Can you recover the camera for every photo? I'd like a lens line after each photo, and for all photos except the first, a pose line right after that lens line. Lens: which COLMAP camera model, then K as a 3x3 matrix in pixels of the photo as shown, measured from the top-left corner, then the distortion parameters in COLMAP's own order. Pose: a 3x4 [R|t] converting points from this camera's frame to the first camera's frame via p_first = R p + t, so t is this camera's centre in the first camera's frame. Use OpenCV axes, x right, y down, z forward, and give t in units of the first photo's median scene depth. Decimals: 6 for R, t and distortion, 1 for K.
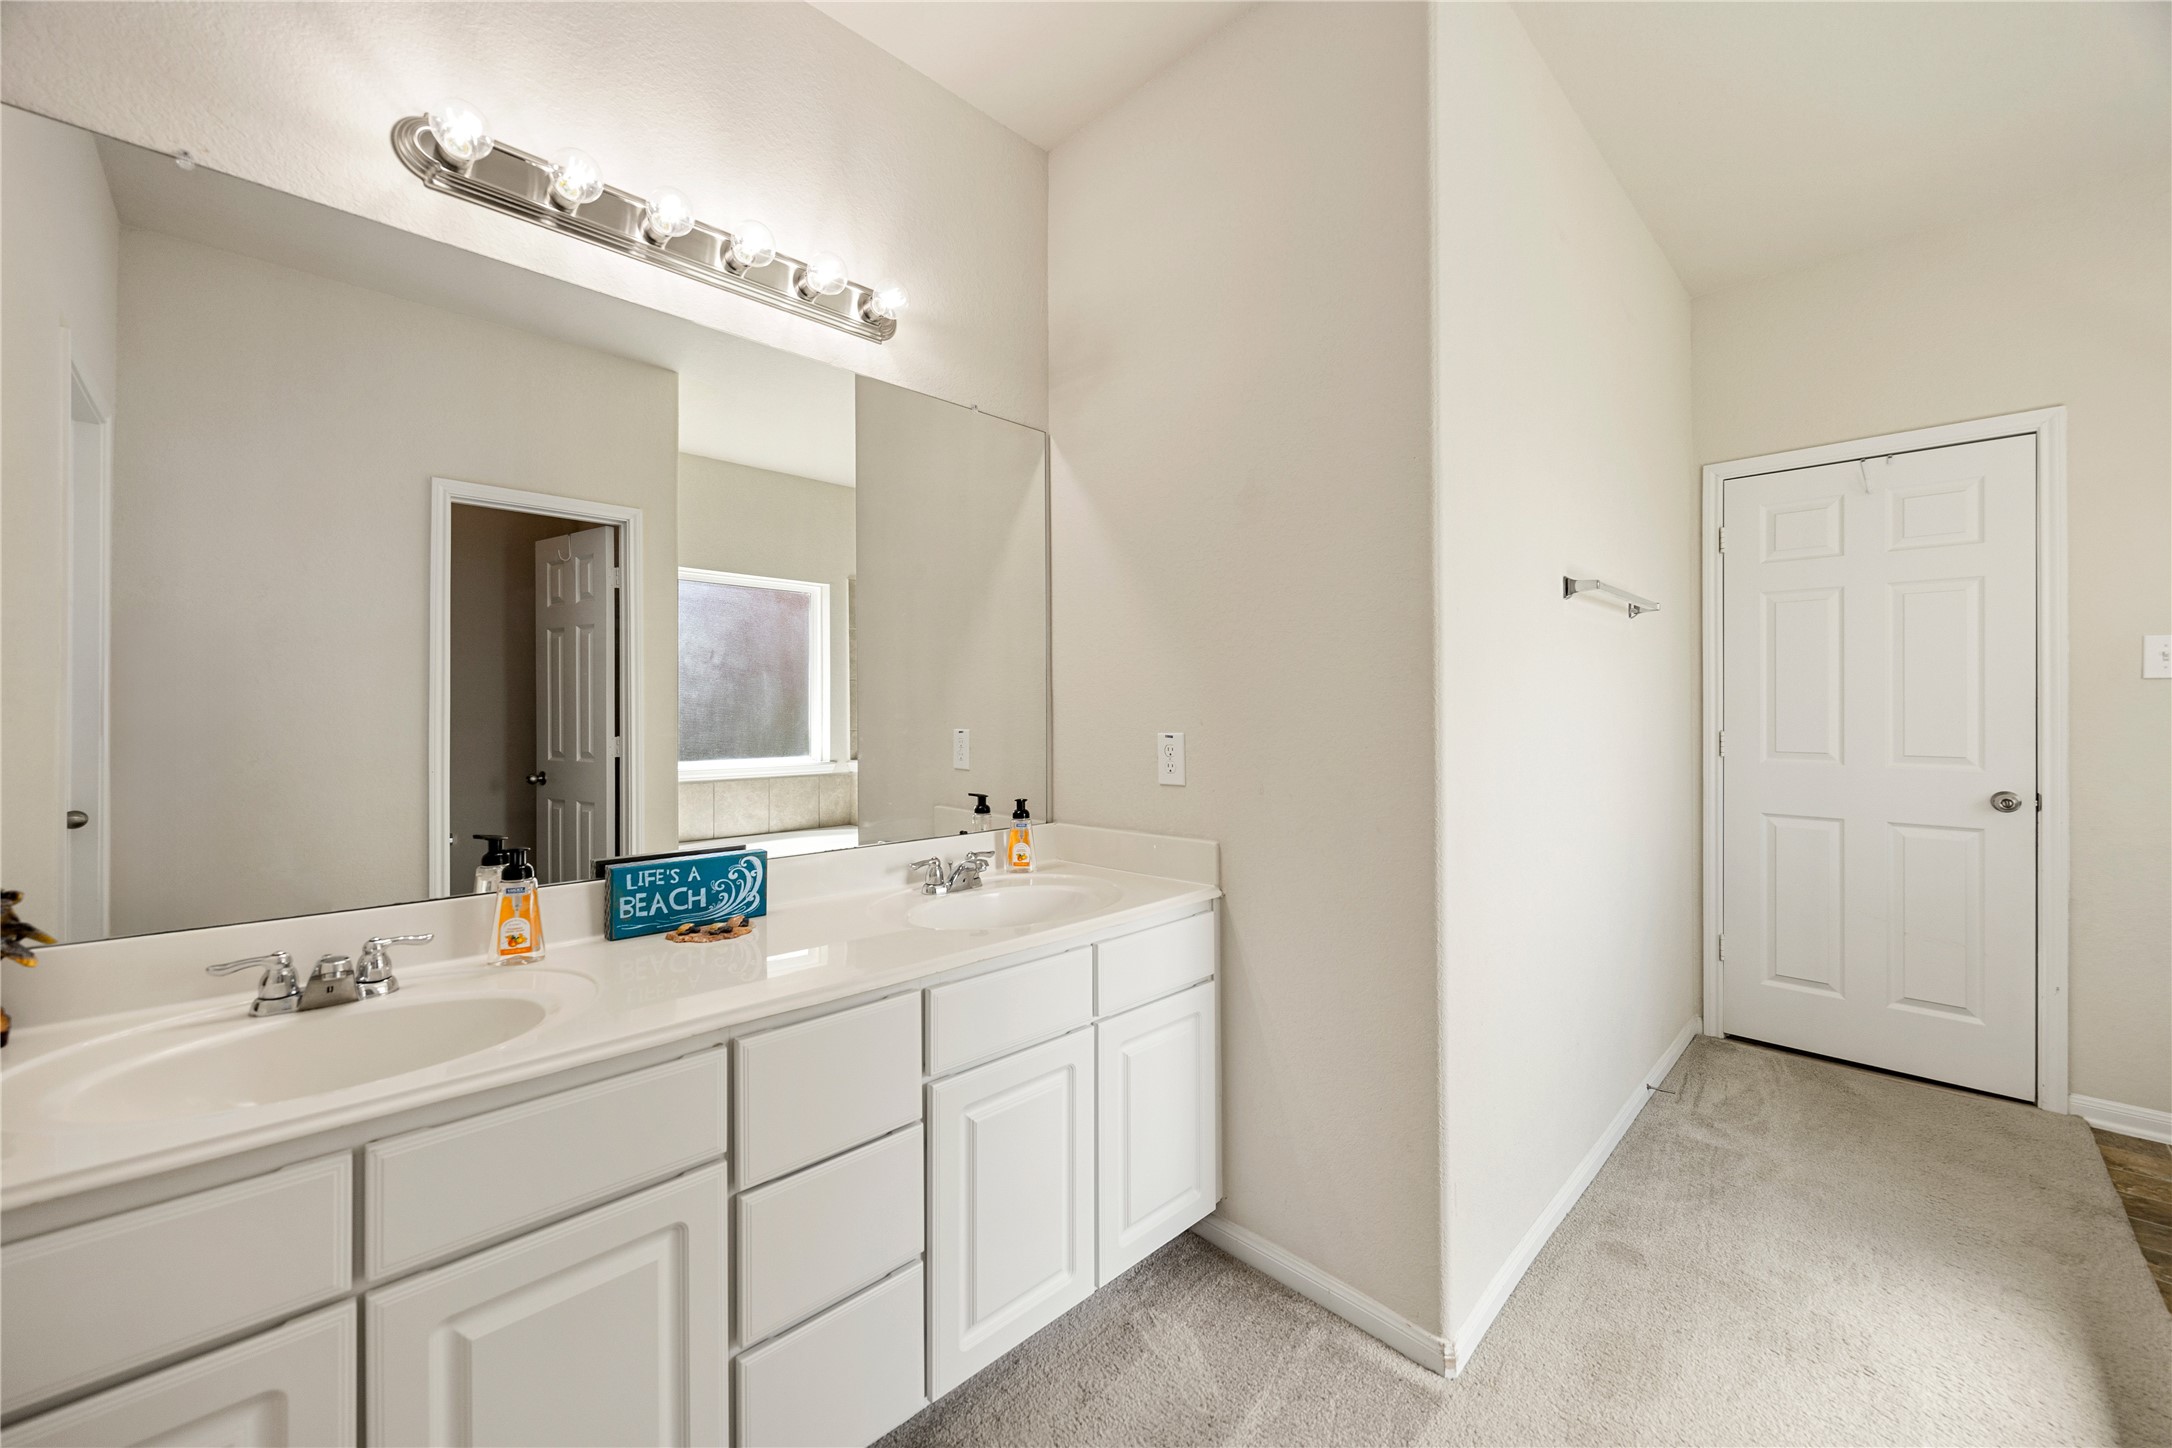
lens RADIAL K [[835.2, 0, 1091.8], [0, 835.2, 719.5], [0, 0, 1]] dist [-0.005423, -0.000615]
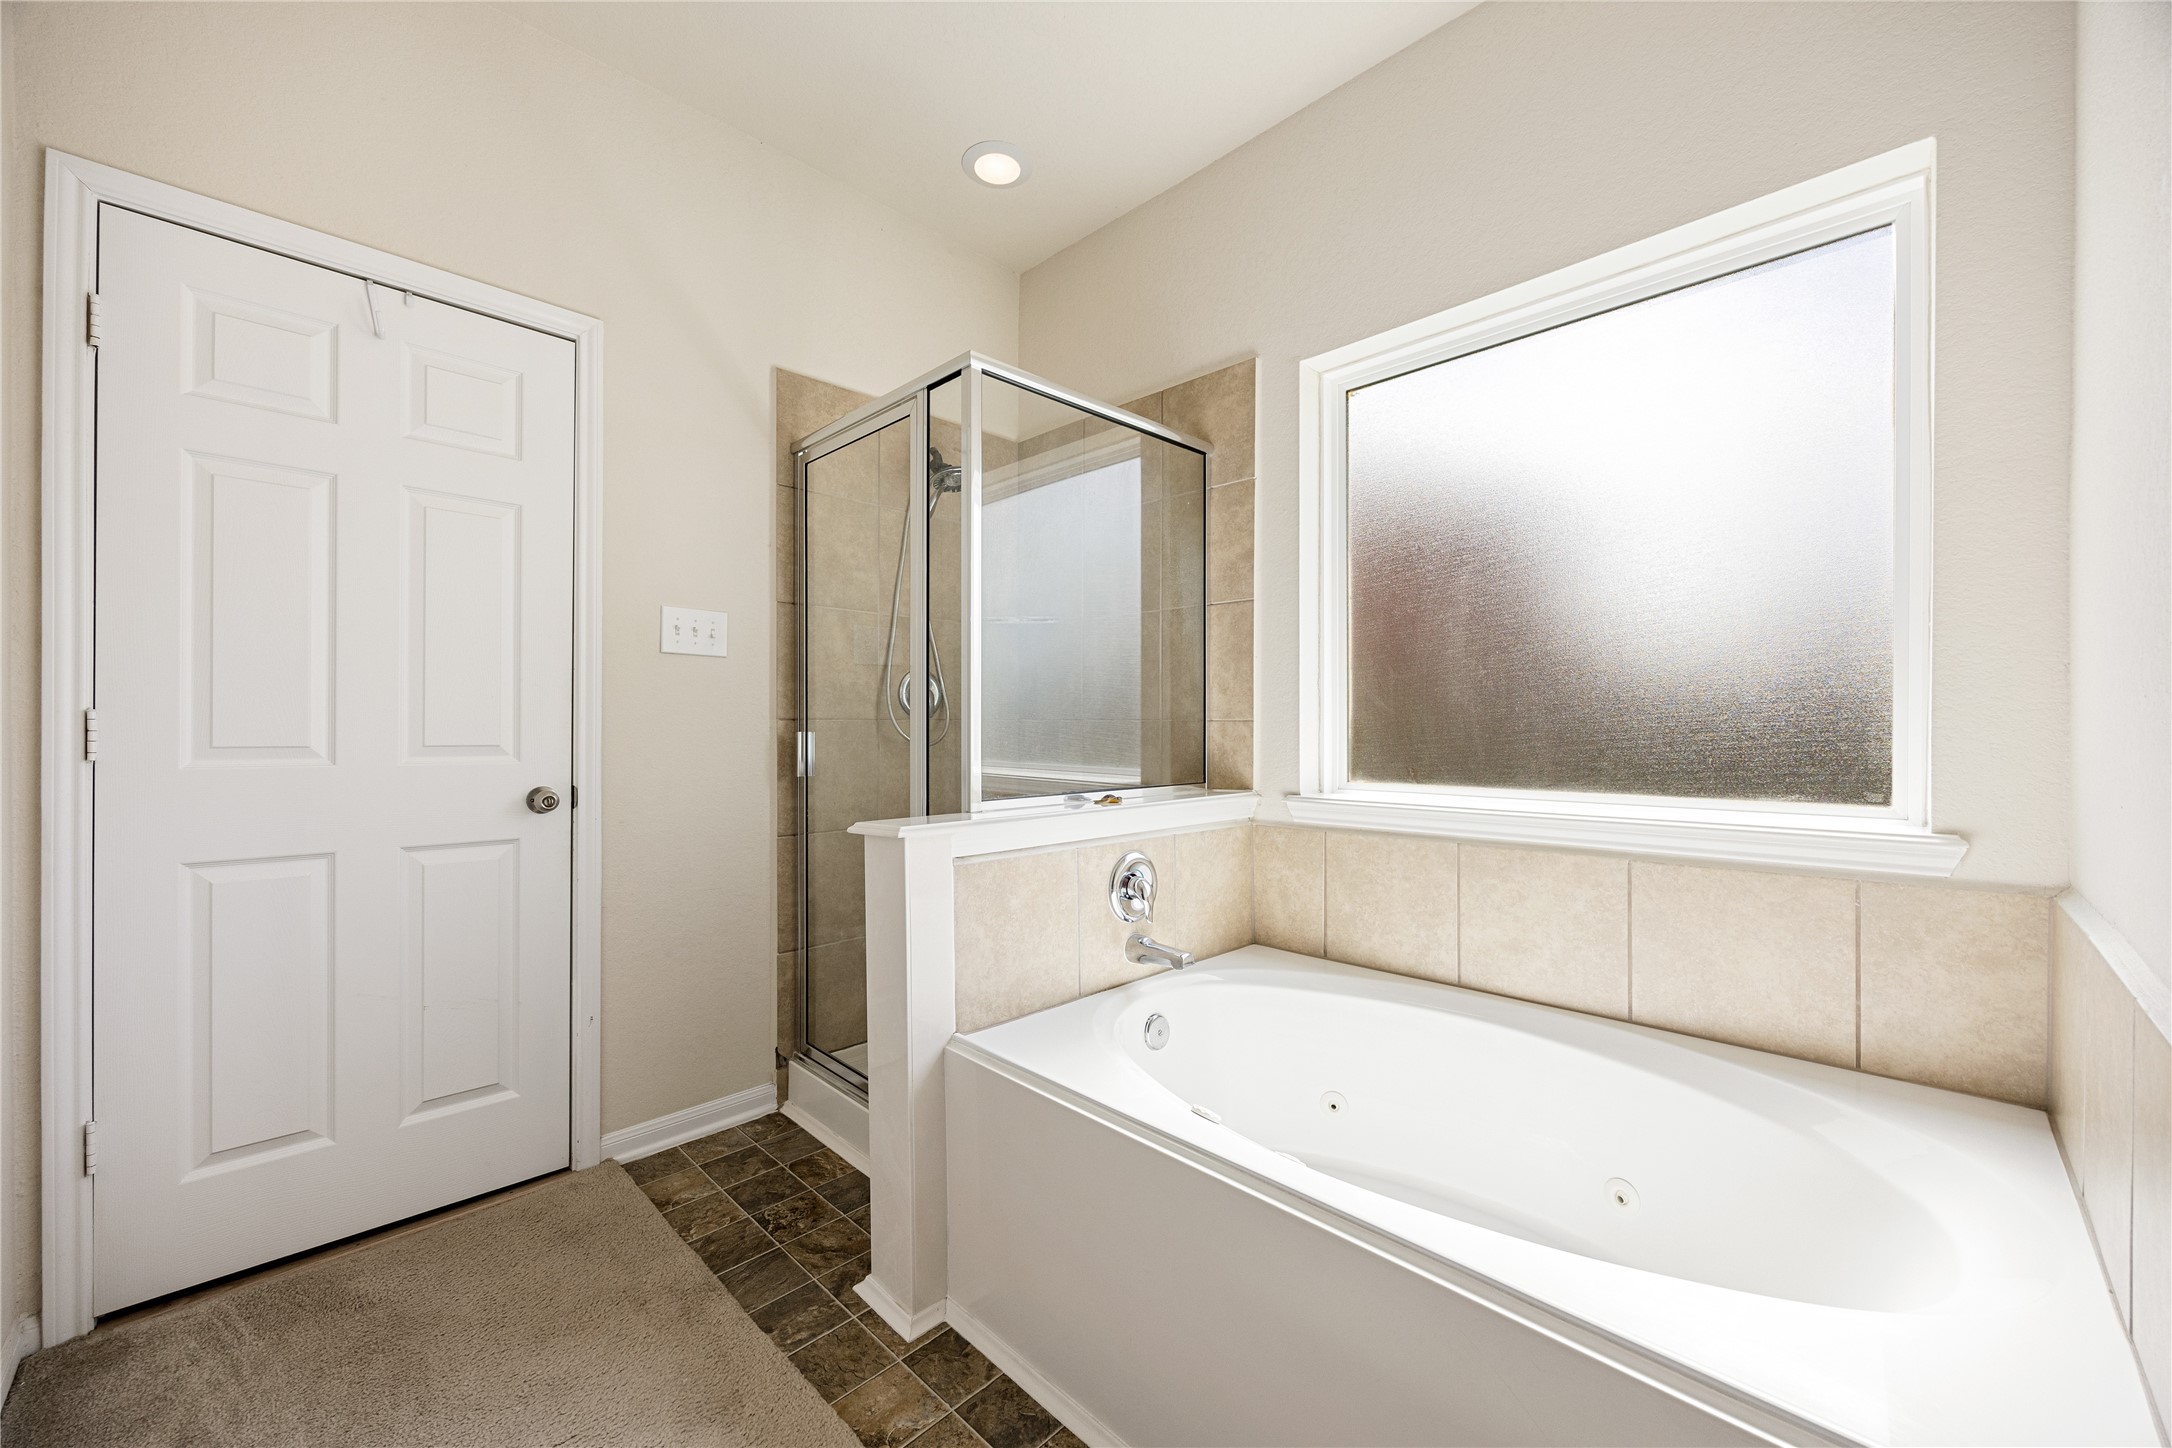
lens RADIAL K [[835.2, 0, 1091.8], [0, 835.2, 719.5], [0, 0, 1]] dist [-0.005423, -0.000615]
pose [[-0.000383, 0.011487, 0.999934, 0.309833], [0.012072, 0.999861, -0.011481, 0.037699], [-0.999927, 0.012066, -0.000521, 0.471534]]
